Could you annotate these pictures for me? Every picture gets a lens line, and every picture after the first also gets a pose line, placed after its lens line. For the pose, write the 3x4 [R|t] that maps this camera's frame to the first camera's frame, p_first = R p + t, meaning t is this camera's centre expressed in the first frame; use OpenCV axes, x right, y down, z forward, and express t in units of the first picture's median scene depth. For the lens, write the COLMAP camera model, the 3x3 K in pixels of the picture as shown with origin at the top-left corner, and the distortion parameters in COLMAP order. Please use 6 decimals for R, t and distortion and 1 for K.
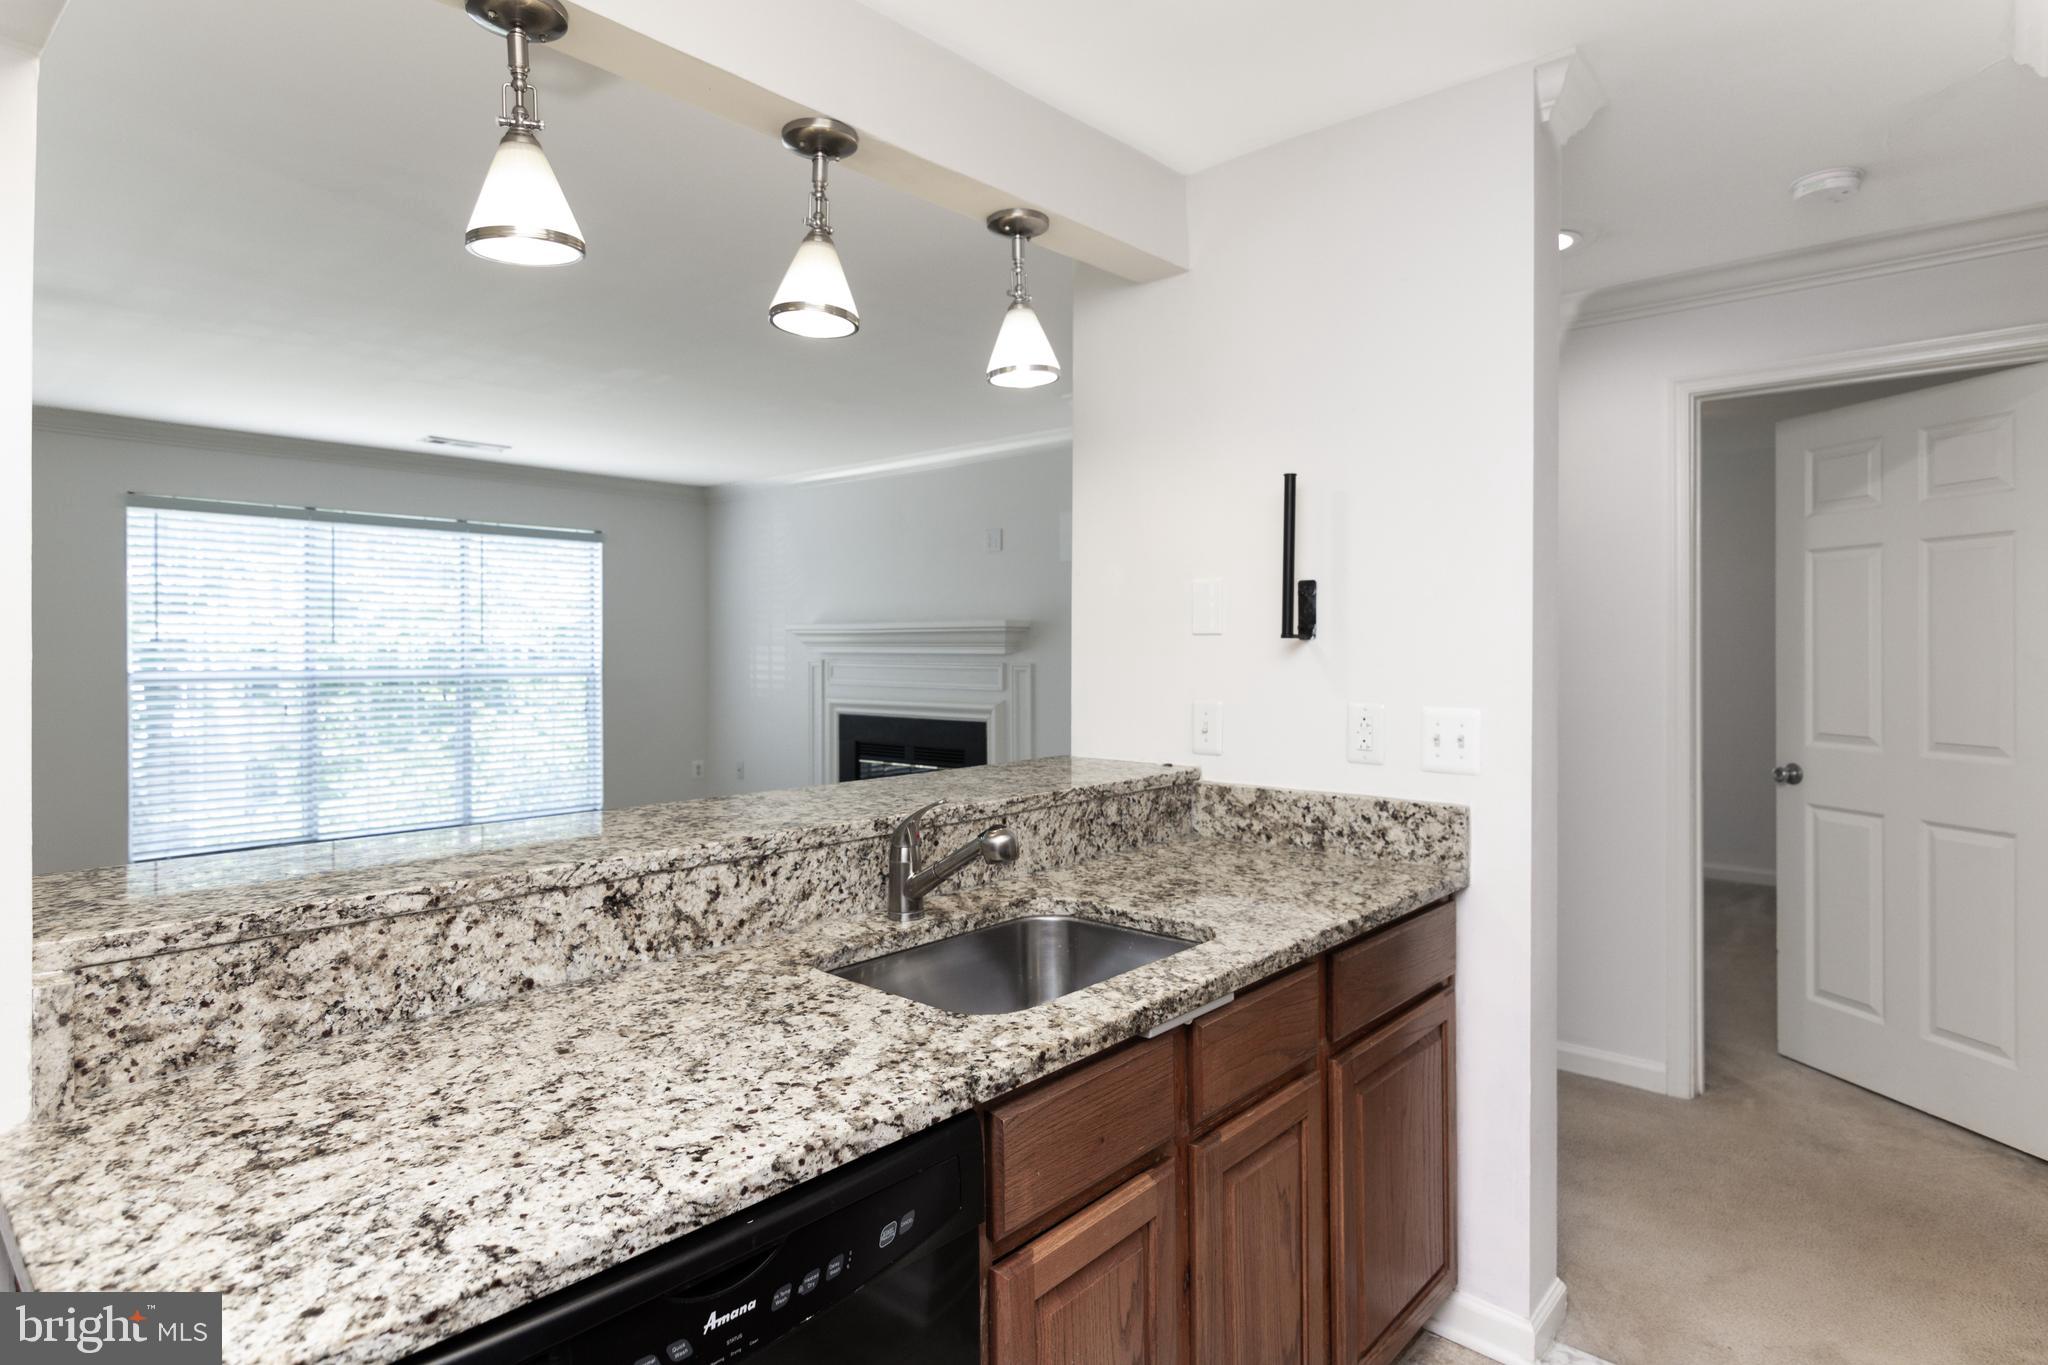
lens RADIAL K [[1107.3, 0, 1037.2], [0, 1107.3, 648.7], [0, 0, 1]] dist [-0.002795, 0.000235]
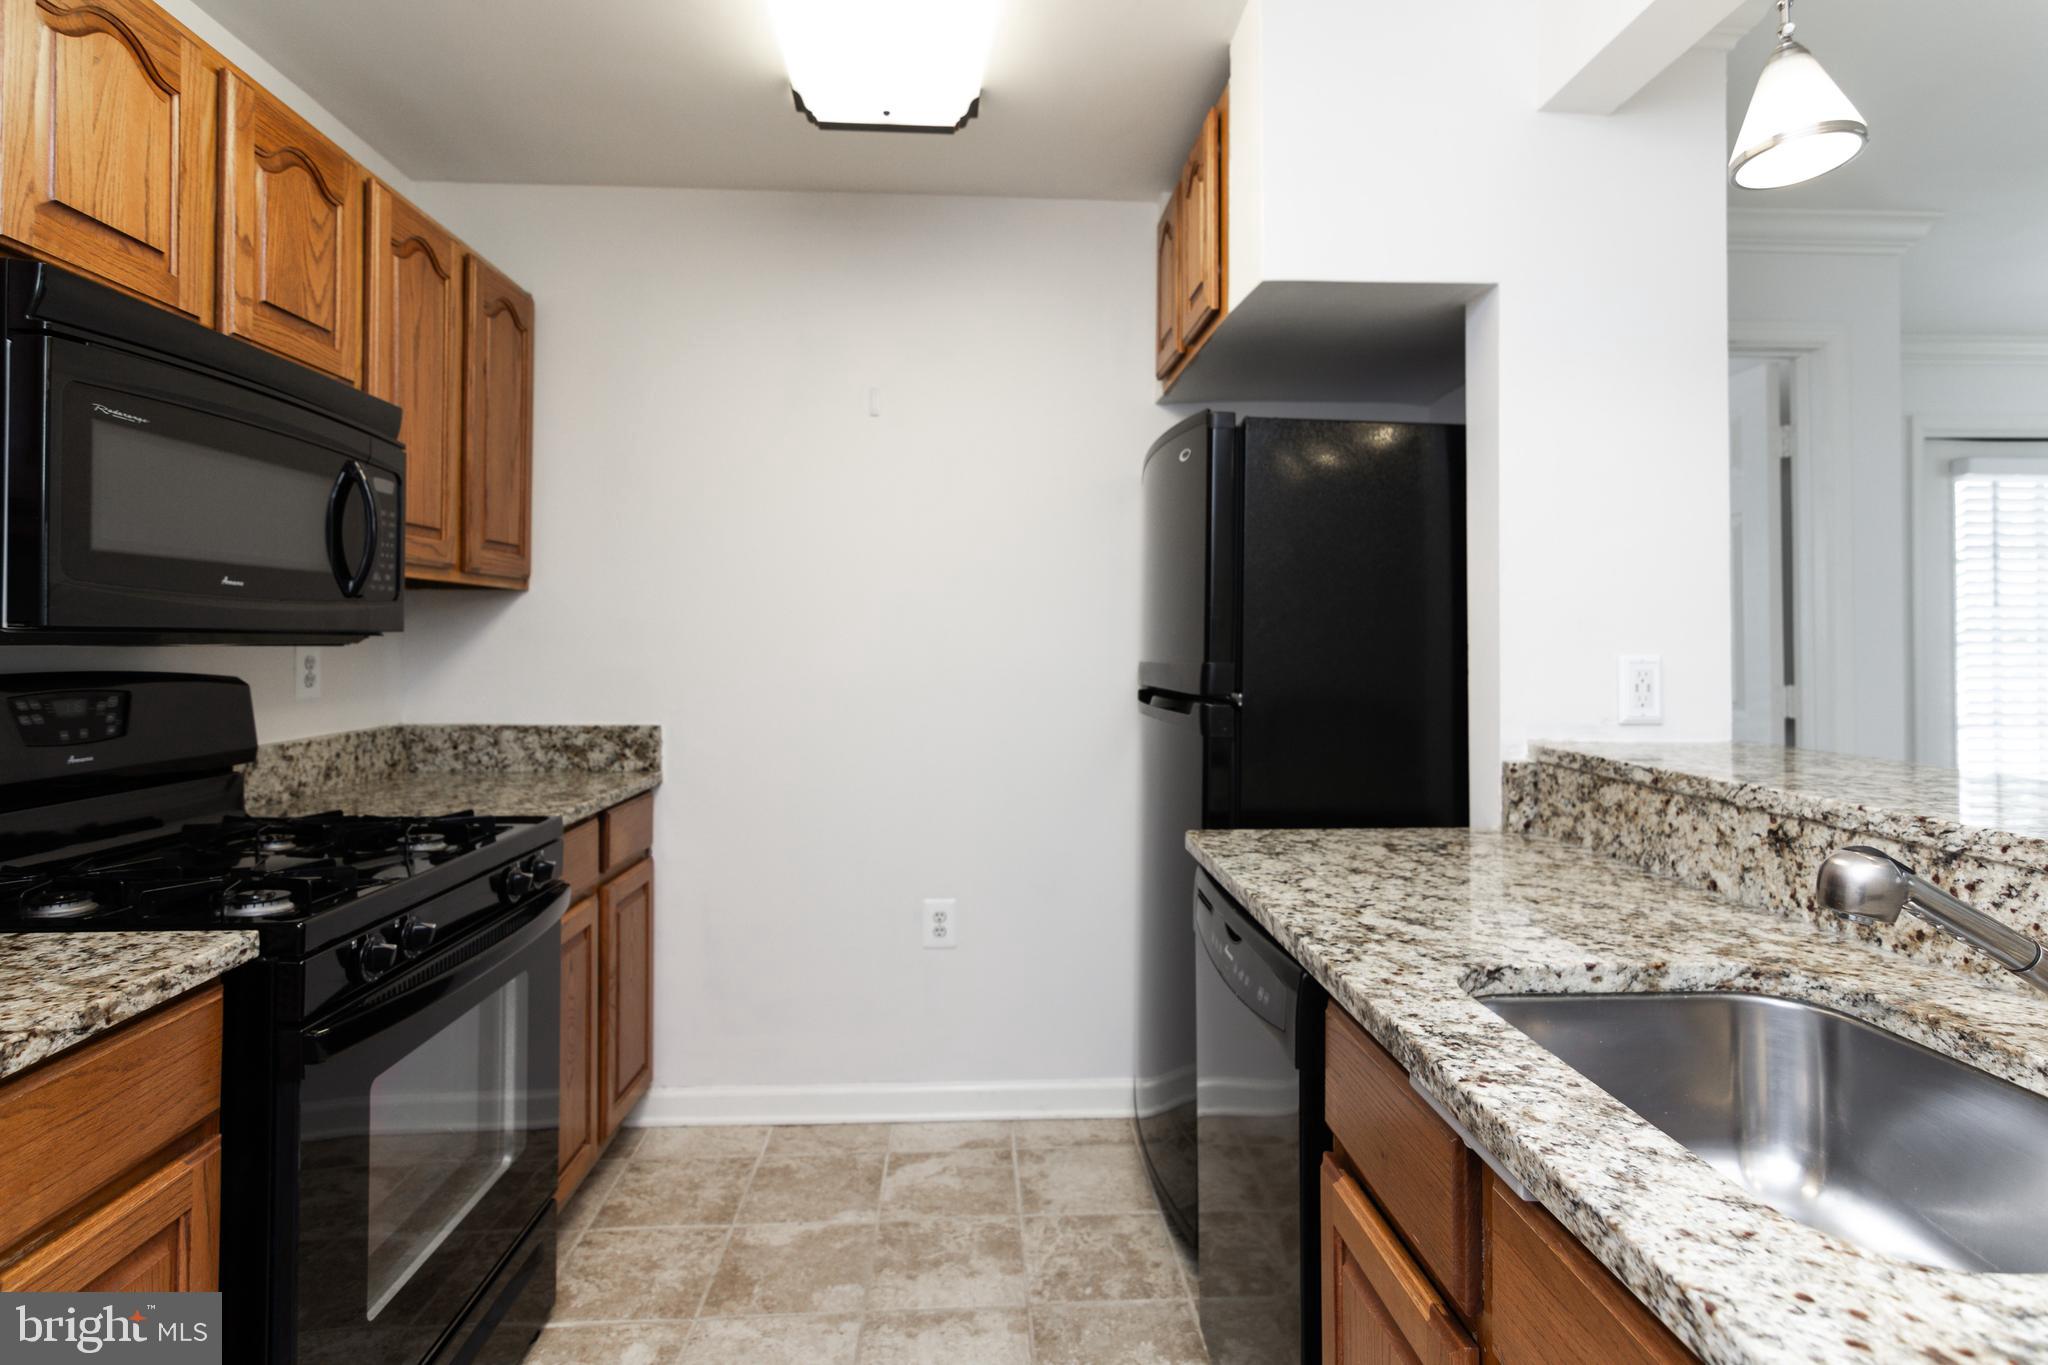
lens RADIAL K [[1053.6, 0, 1029.8], [0, 1053.6, 633.9], [0, 0, 1]] dist [0.000018, 0.000558]
pose [[-0.712990, -0.005965, -0.701149, 0.583138], [-0.003355, 0.999981, -0.005096, 0.057346], [0.701166, -0.001281, -0.712997, 1.029443]]
